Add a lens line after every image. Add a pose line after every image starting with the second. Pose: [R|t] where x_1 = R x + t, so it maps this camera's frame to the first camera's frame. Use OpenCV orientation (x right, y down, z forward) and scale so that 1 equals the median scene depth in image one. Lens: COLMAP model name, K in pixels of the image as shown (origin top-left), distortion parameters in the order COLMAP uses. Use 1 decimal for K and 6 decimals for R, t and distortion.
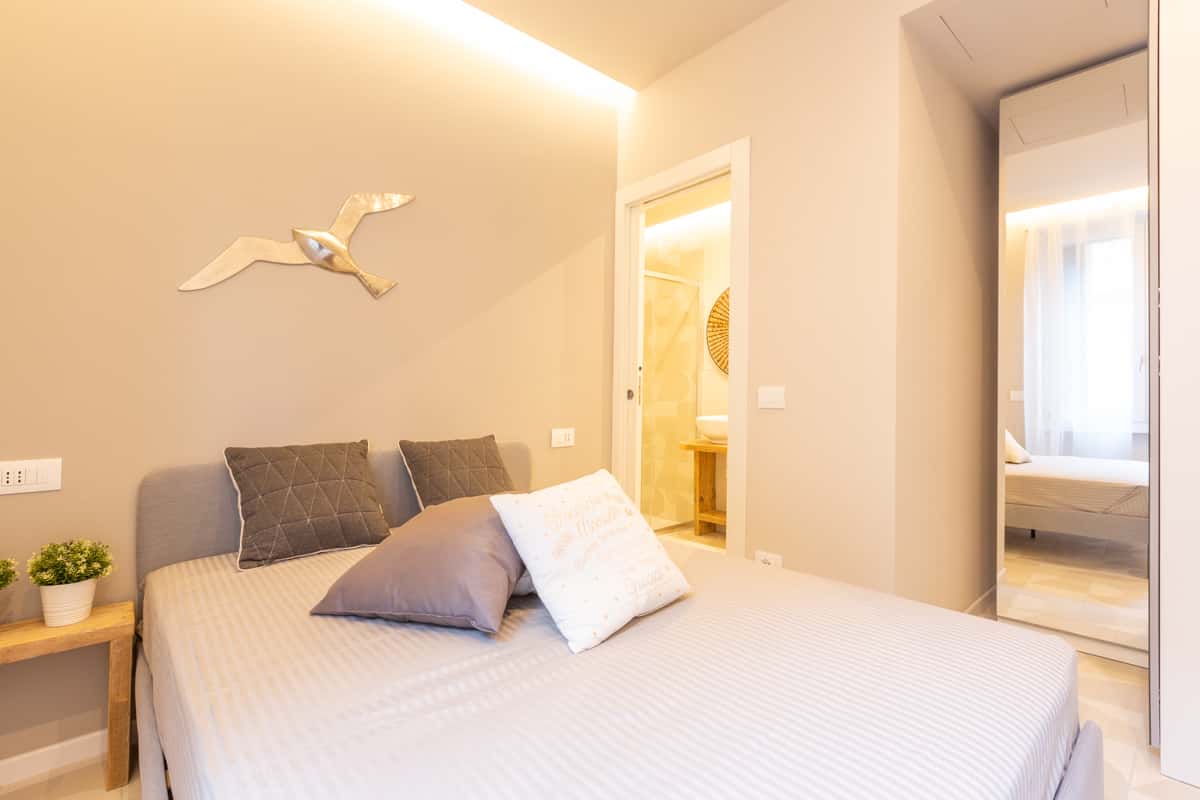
lens RADIAL K [[529.2, 0, 597.4], [0, 529.2, 395.6], [0, 0, 1]] dist [-0.001804, -0.000640]
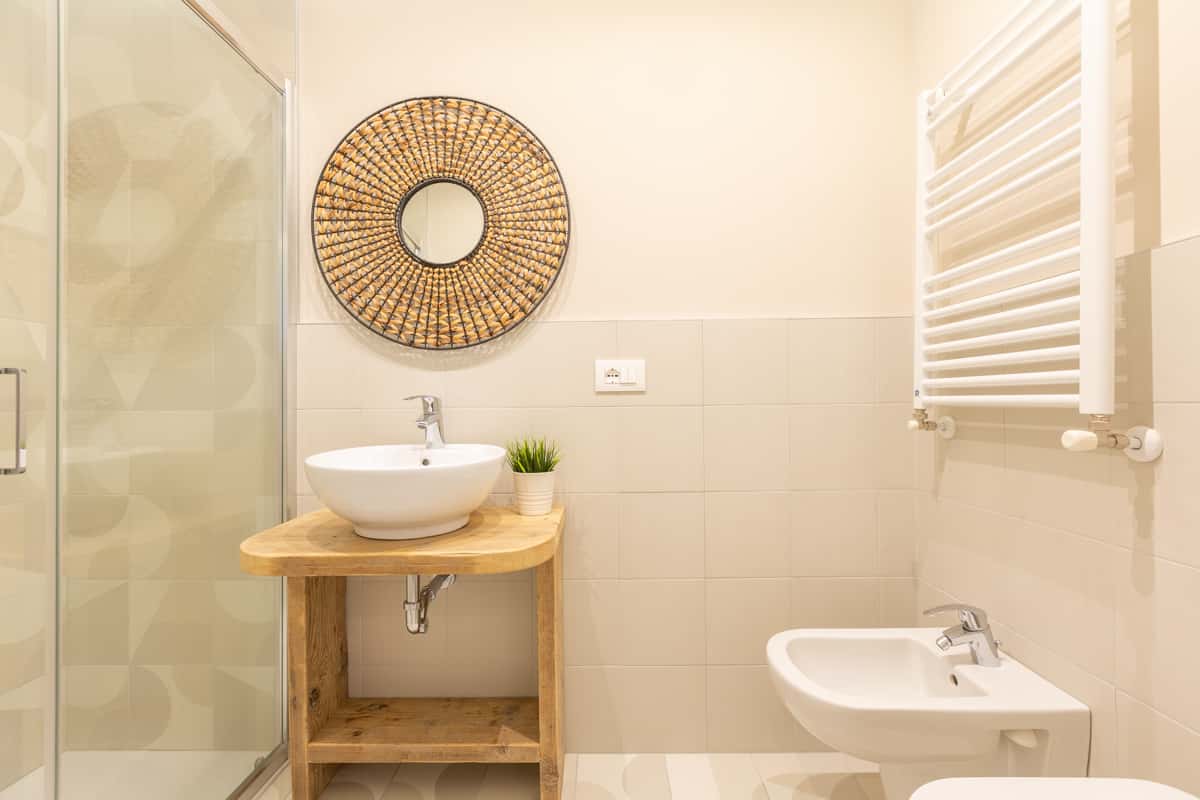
lens RADIAL K [[529.2, 0, 613.3], [0, 529.2, 398.8], [0, 0, 1]] dist [-0.001804, -0.000640]
pose [[0.660037, -0.016325, 0.751056, 0.068200], [0.013530, 0.999860, 0.009843, 0.002742], [-0.751111, 0.003665, 0.660166, 0.606440]]
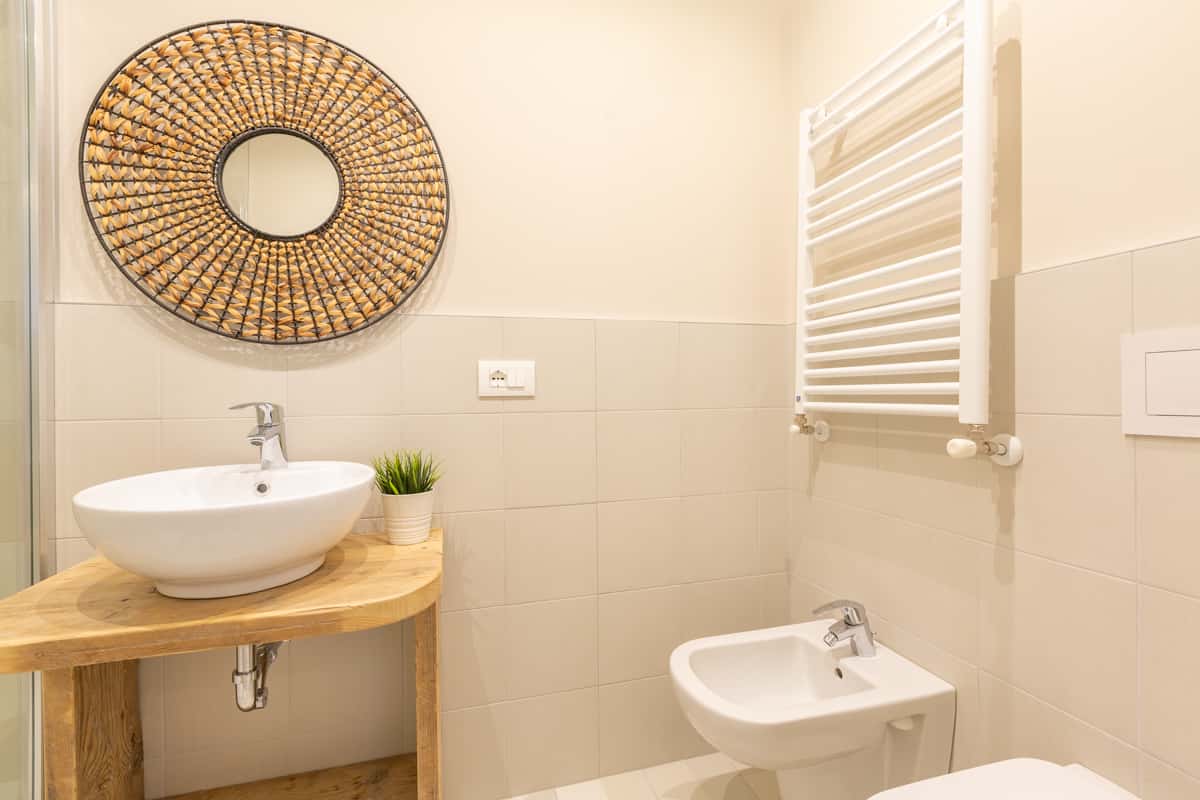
lens RADIAL K [[529.2, 0, 614.6], [0, 529.2, 400.8], [0, 0, 1]] dist [-0.001804, -0.000640]
pose [[0.427768, -0.023954, 0.903571, 0.079719], [0.007522, 0.999709, 0.022941, -0.003383], [-0.903857, -0.003017, 0.427823, 0.647239]]
